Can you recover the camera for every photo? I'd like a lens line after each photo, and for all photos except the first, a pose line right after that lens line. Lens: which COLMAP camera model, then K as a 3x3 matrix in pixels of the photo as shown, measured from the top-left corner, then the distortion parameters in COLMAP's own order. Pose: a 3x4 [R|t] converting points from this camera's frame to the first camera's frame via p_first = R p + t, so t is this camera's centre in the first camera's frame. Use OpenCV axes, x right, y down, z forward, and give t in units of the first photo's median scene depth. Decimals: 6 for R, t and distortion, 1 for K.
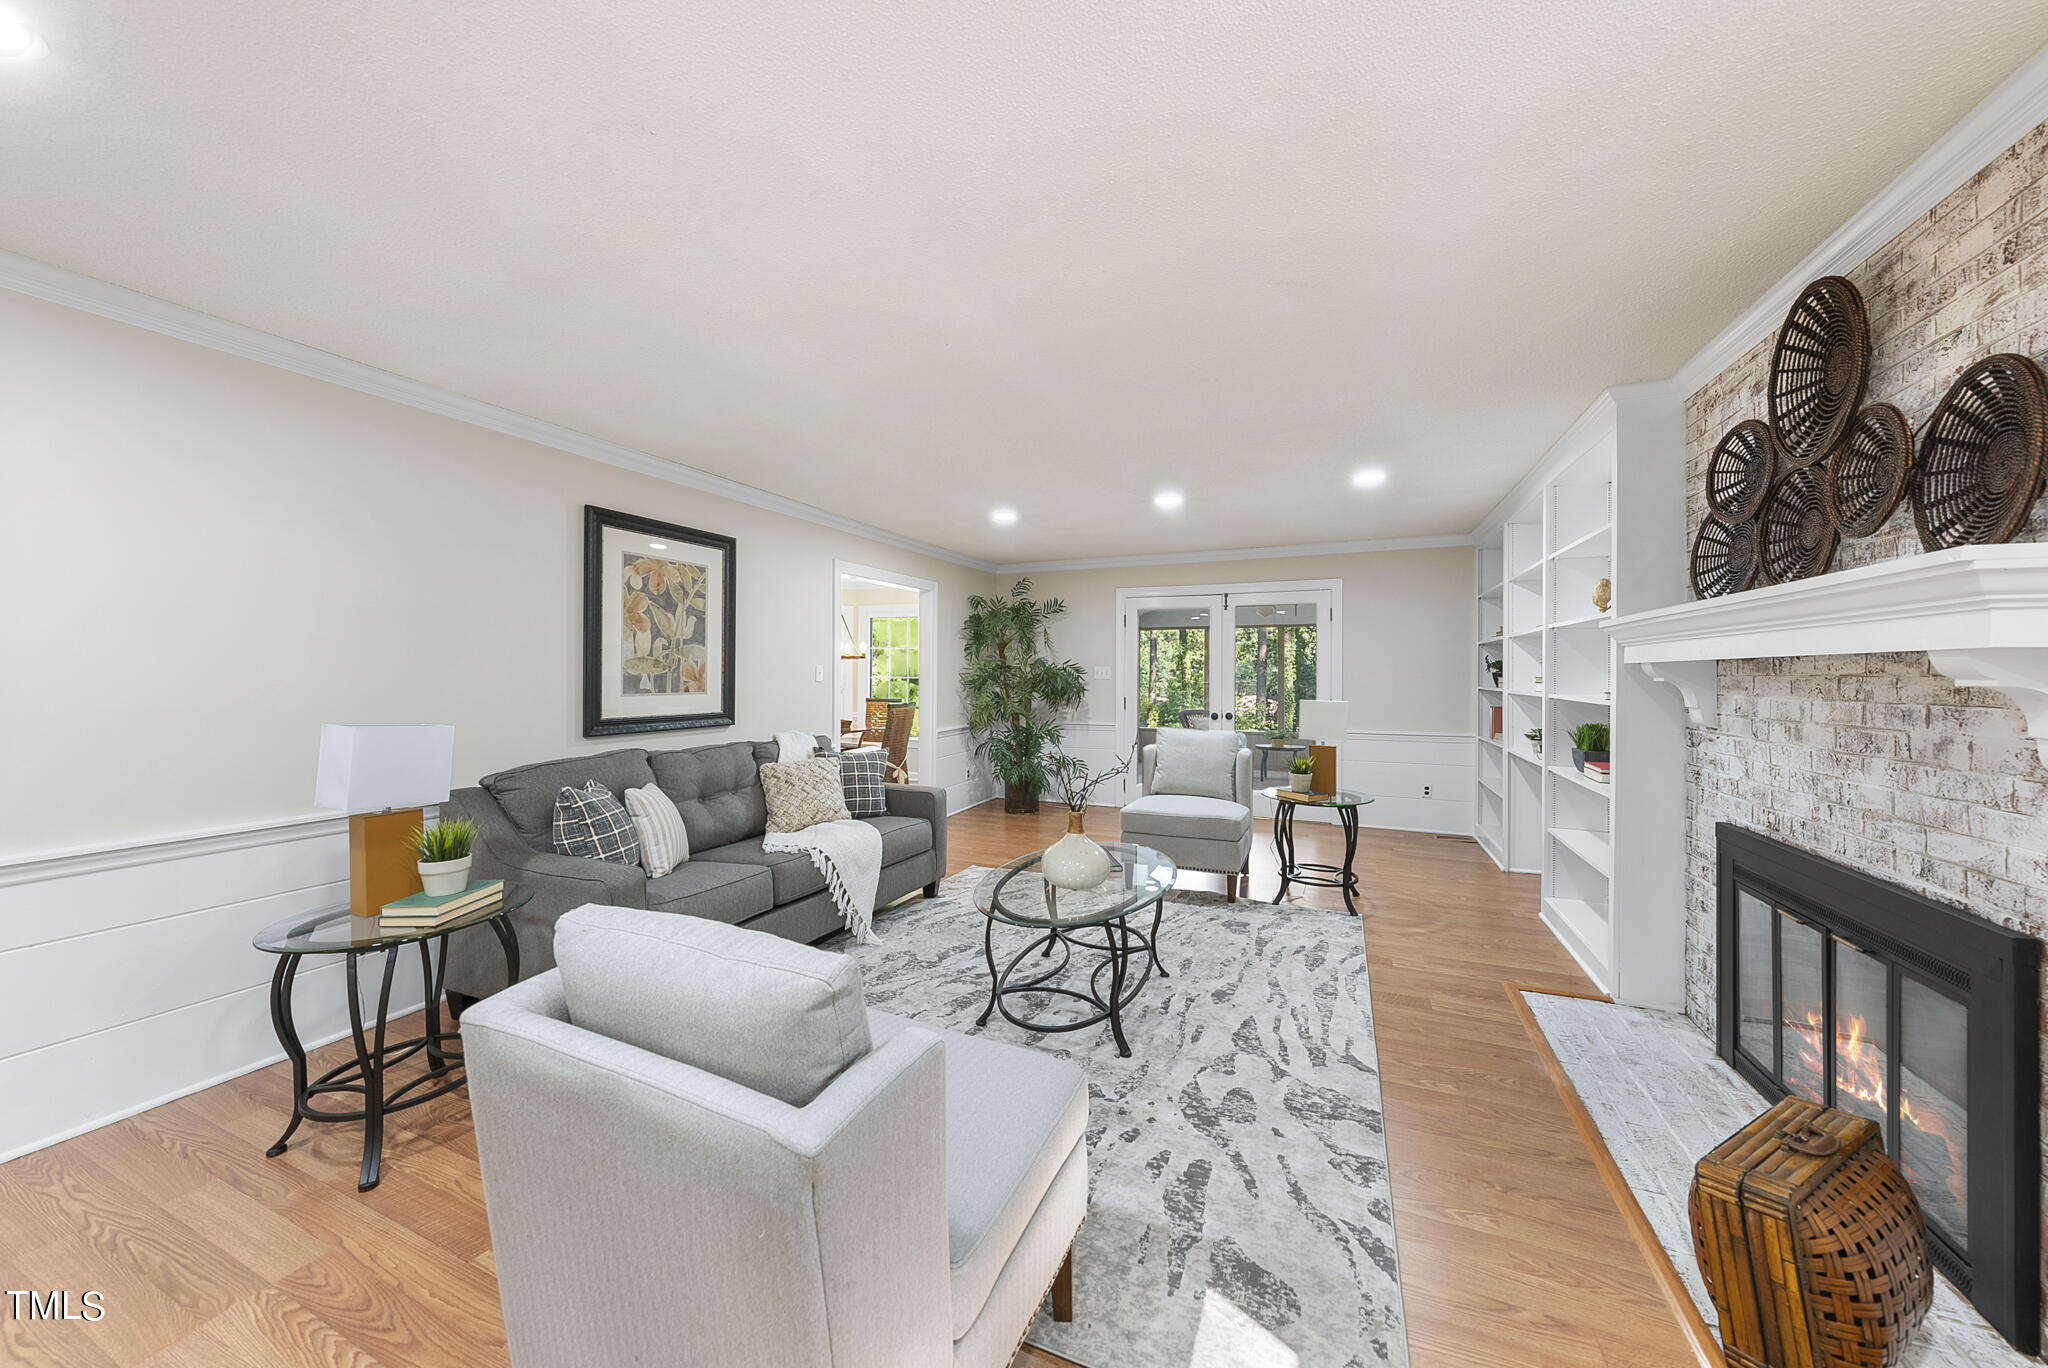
lens RADIAL K [[707.8, 0, 1032.7], [0, 707.8, 669.2], [0, 0, 1]] dist [-0.002668, 0.000339]
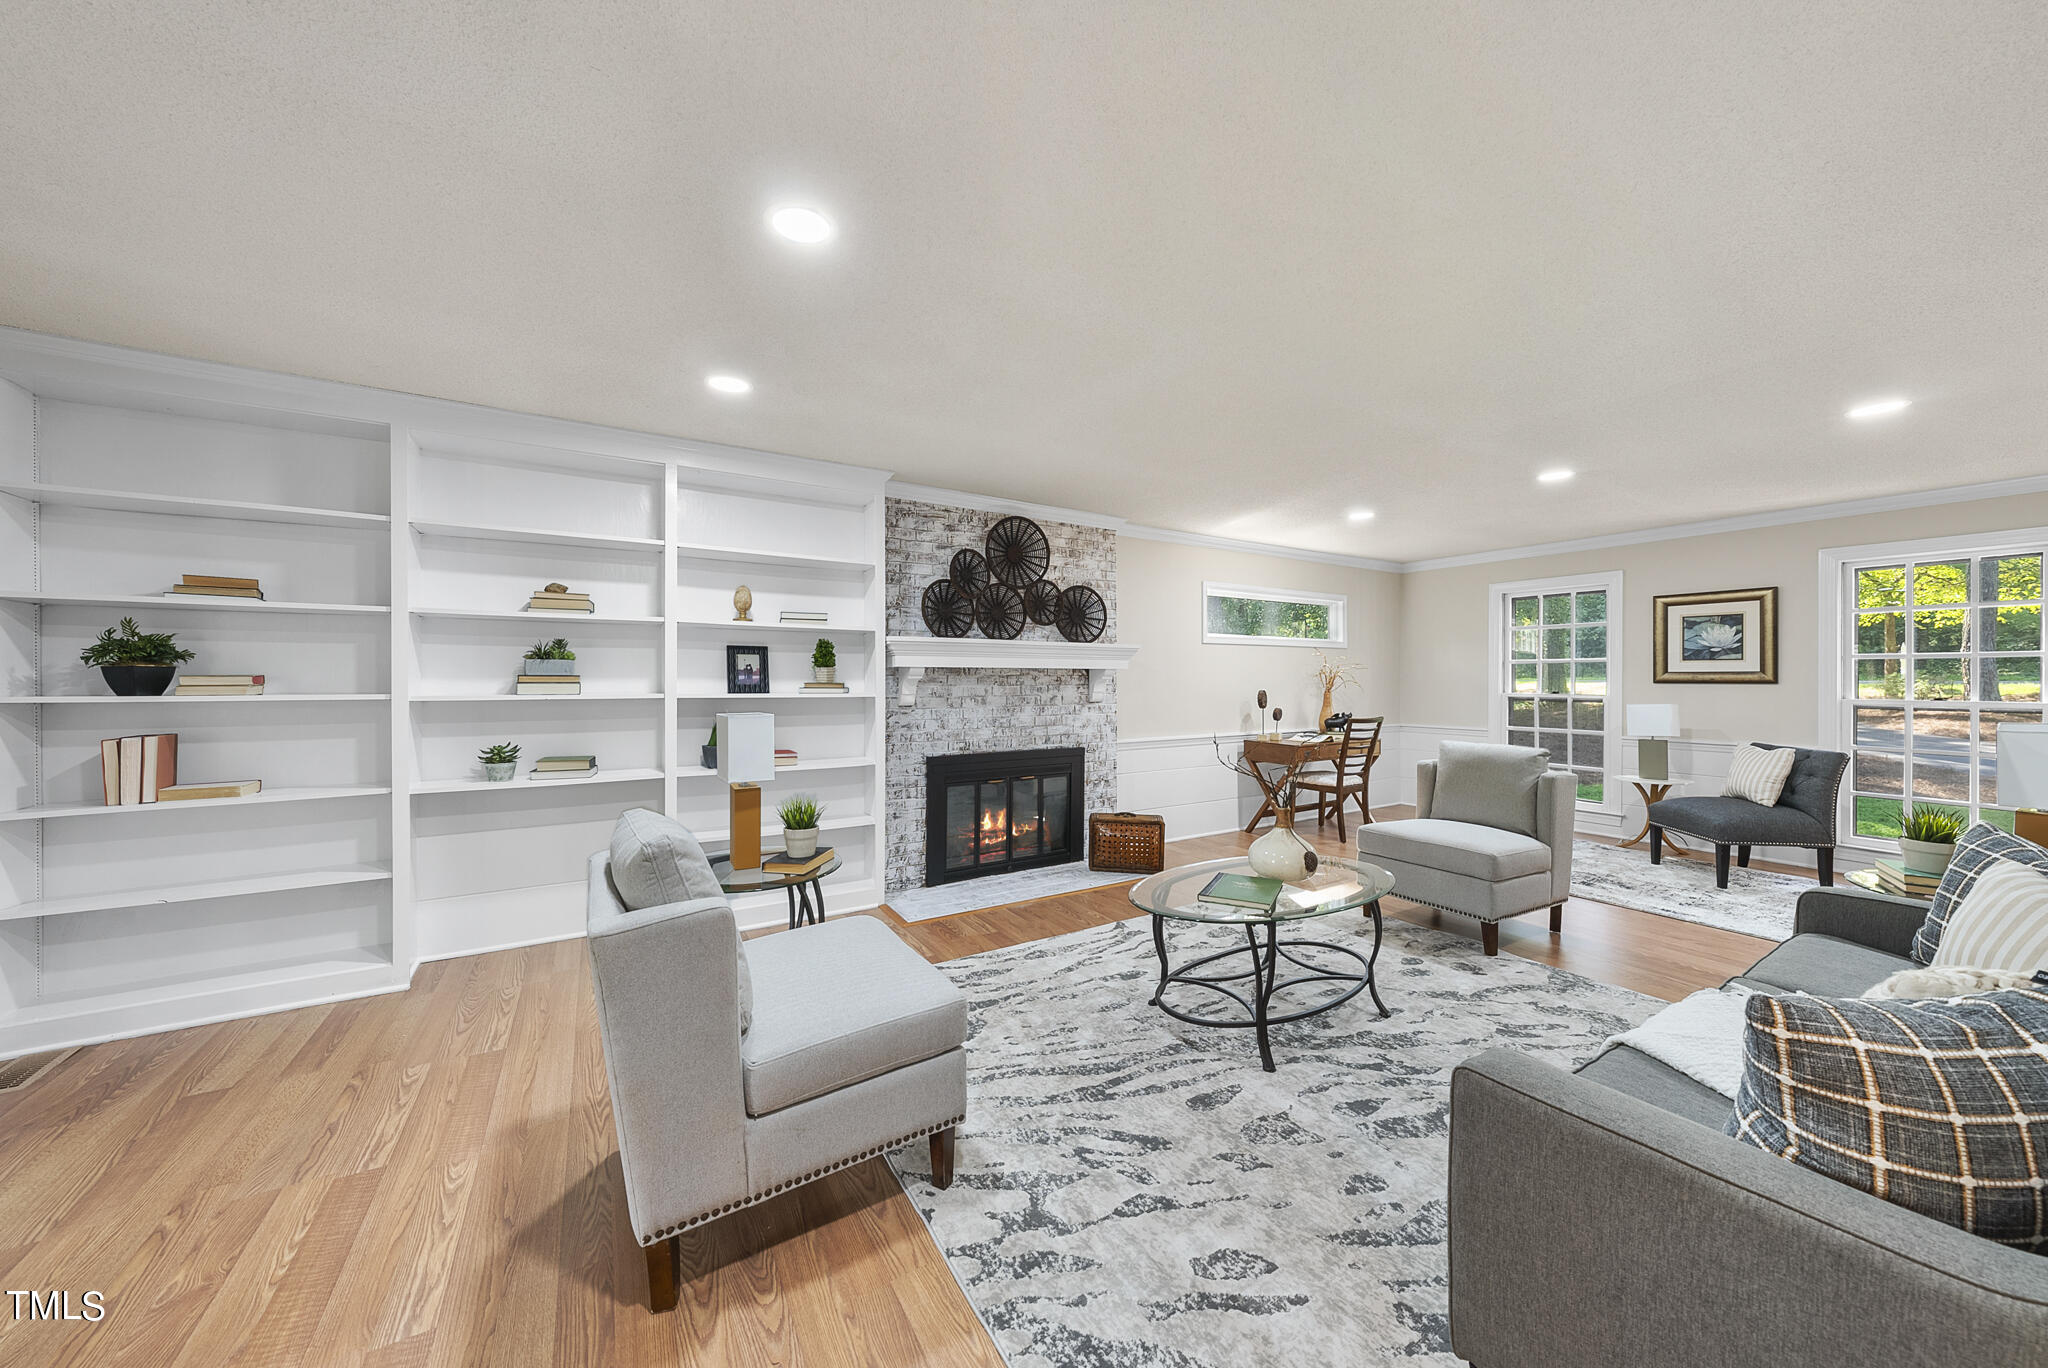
lens RADIAL K [[699.1, 0, 1024.9], [0, 699.1, 682.7], [0, 0, 1]] dist [-0.000729, 0.000194]
pose [[-0.817215, -0.008443, 0.576271, -0.183566], [-0.009314, 0.999956, 0.001443, 0.017744], [-0.576258, -0.004188, -0.817257, 1.731957]]
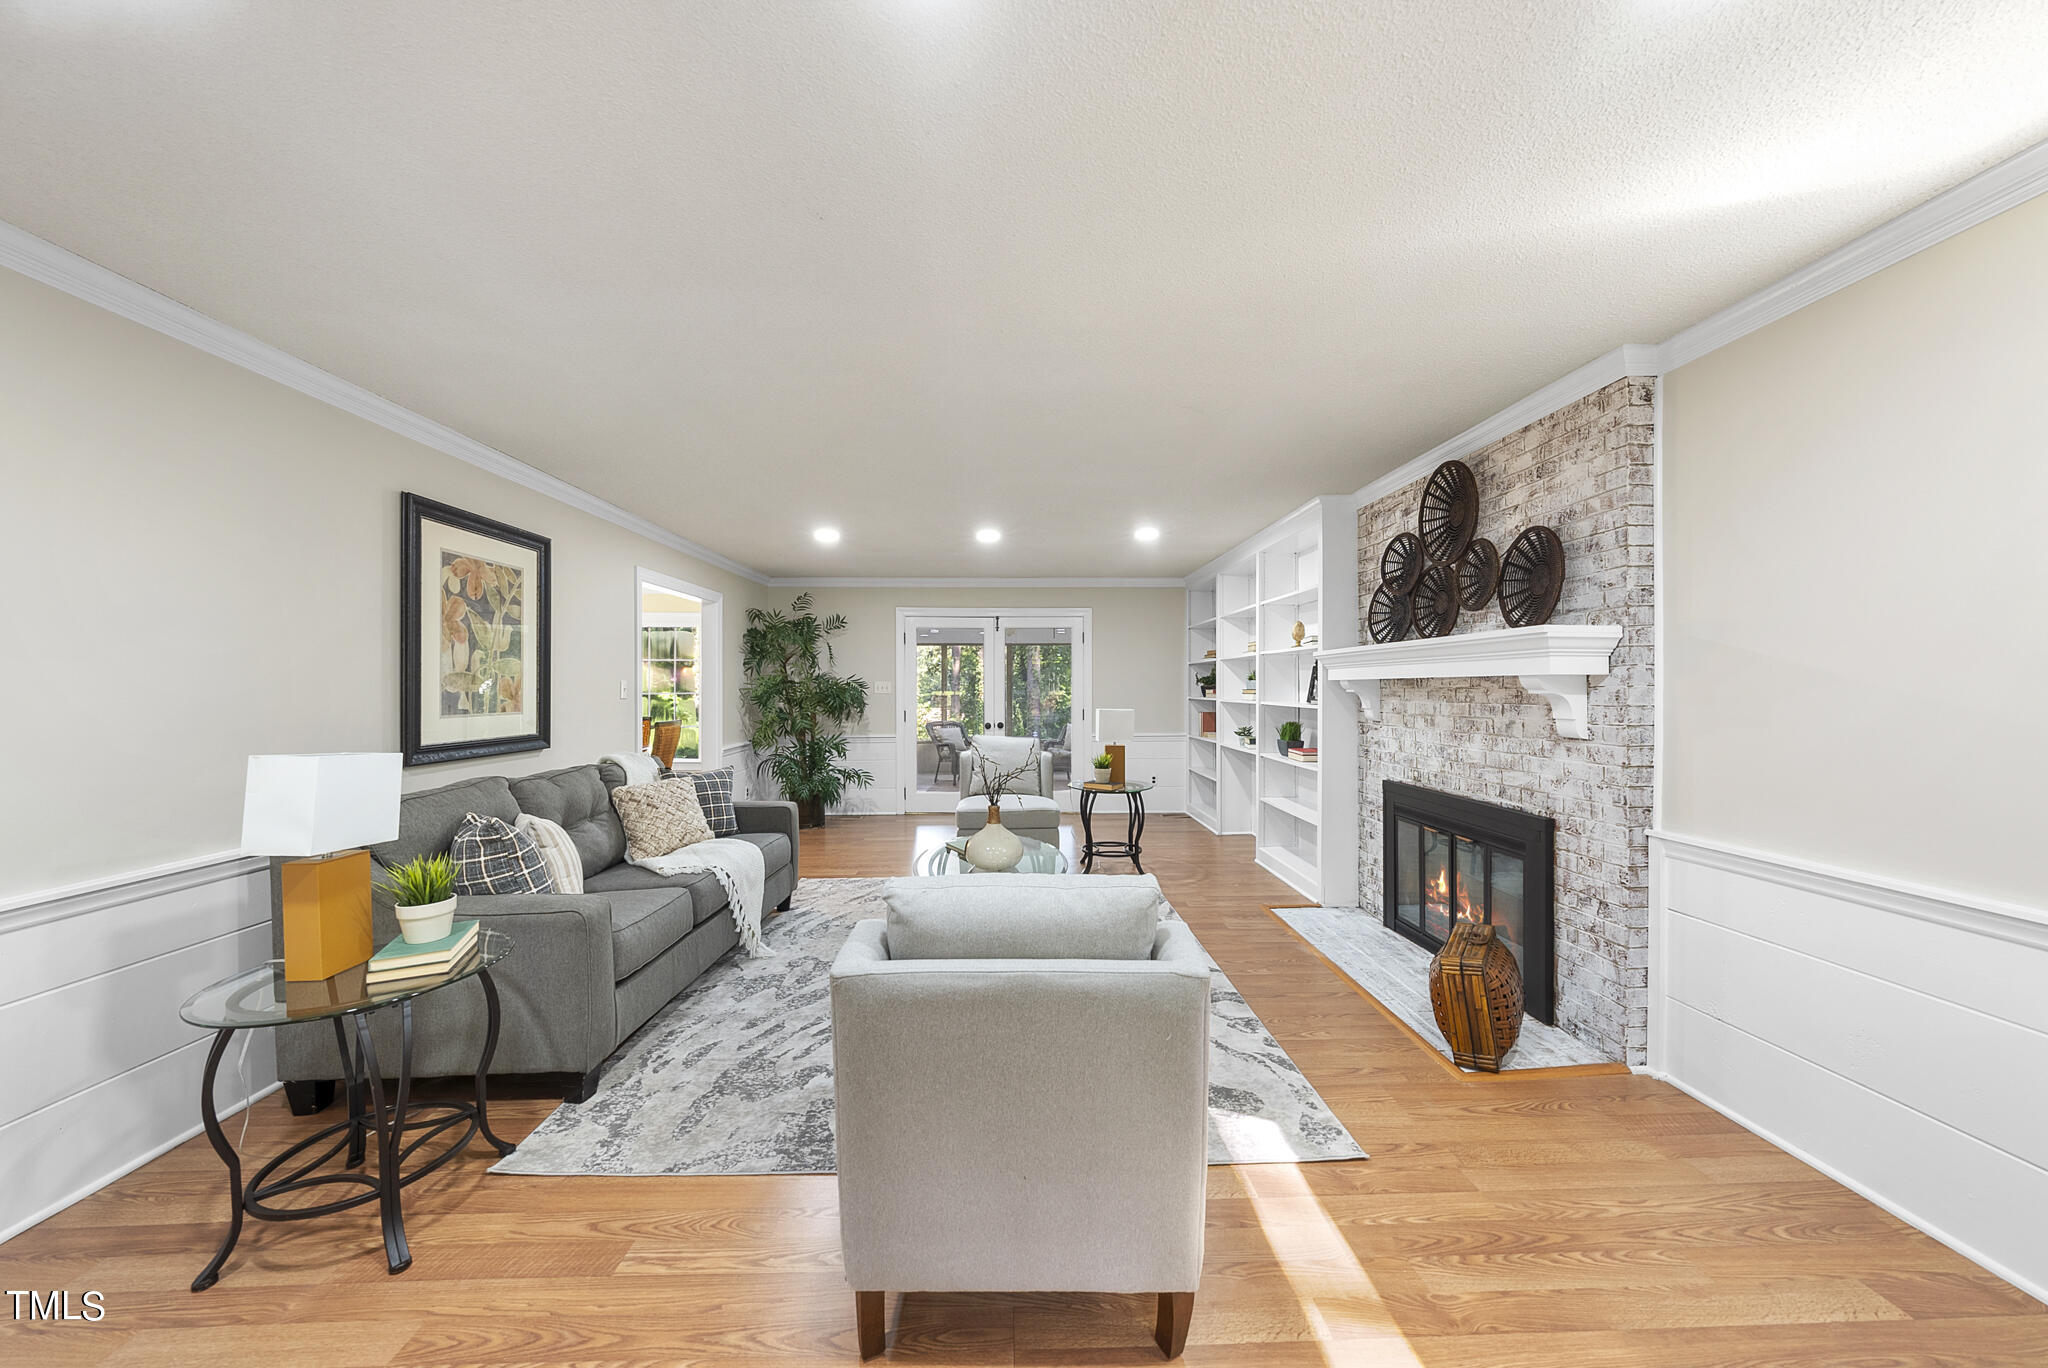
lens RADIAL K [[710.4, 0, 1024.0], [0, 710.4, 684.0], [0, 0, 1]] dist [-0.001679, 0.000012]
pose [[0.906023, -0.002578, 0.423221, -0.333048], [0.001729, 0.999996, 0.002390, -0.003987], [-0.423225, -0.001434, 0.906023, -0.081762]]
